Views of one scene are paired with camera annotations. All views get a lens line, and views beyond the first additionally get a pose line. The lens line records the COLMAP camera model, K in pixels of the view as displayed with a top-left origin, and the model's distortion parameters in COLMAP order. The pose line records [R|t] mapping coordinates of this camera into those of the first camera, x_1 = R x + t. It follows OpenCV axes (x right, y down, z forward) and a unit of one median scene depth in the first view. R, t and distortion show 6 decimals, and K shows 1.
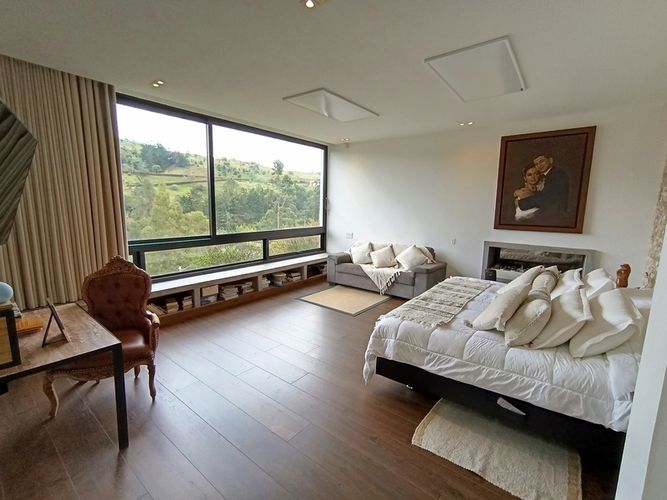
lens RADIAL K [[304.6, 0, 336.0], [0, 304.6, 249.0], [0, 0, 1]] dist [-0.016716, 0.010825]
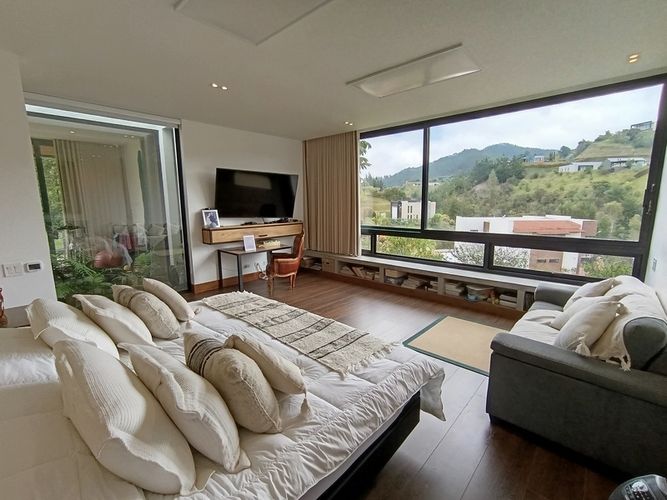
lens RADIAL K [[304.6, 0, 334.9], [0, 304.6, 251.6], [0, 0, 1]] dist [-0.016716, 0.010825]
pose [[-0.069393, 0.151338, -0.986043, 0.763155], [-0.138636, 0.977372, 0.159764, -0.106303], [0.987909, 0.147788, -0.046842, 0.804192]]
